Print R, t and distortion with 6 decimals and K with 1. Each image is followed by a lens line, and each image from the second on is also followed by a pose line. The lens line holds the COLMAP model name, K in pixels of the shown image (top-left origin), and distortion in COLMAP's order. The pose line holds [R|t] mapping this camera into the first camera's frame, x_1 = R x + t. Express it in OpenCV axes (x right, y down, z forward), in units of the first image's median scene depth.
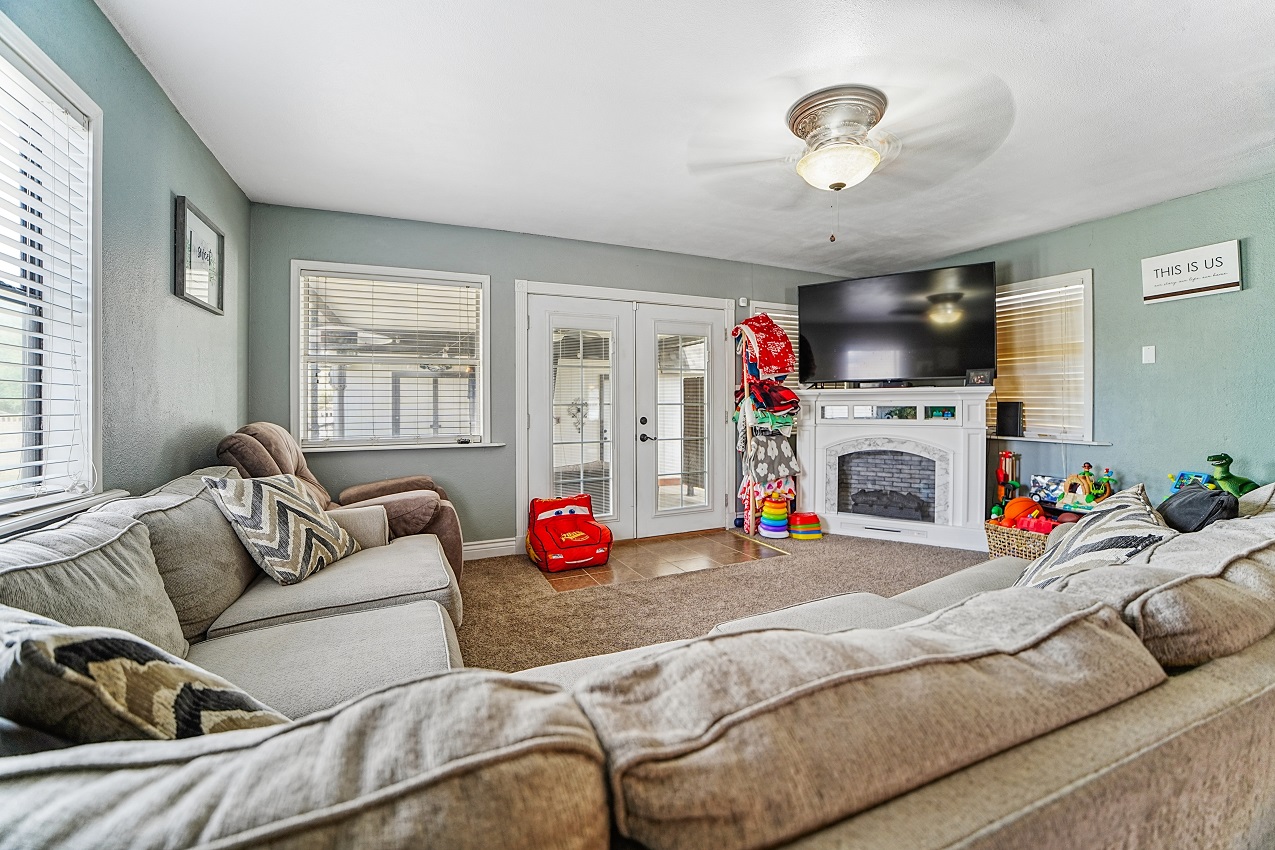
lens RADIAL K [[527.0, 0, 644.6], [0, 527.0, 400.6], [0, 0, 1]] dist [-0.048076, 0.010107]
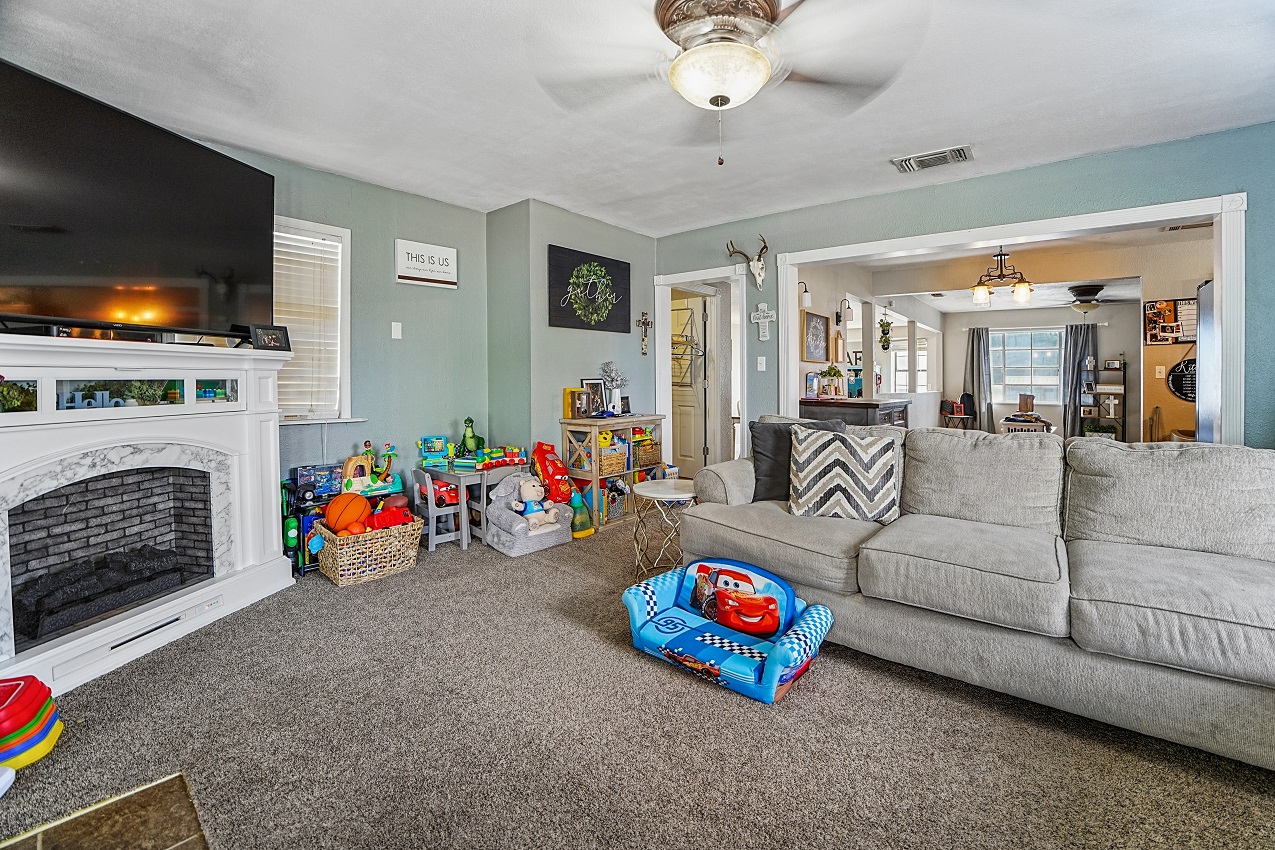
lens RADIAL K [[538.9, 0, 637.8], [0, 538.9, 389.1], [0, 0, 1]] dist [-0.051839, 0.000872]
pose [[-0.425212, -0.017580, 0.904923, -0.165053], [-0.009752, 0.999842, 0.014842, 0.007106], [-0.905041, -0.002513, -0.425316, 0.756348]]
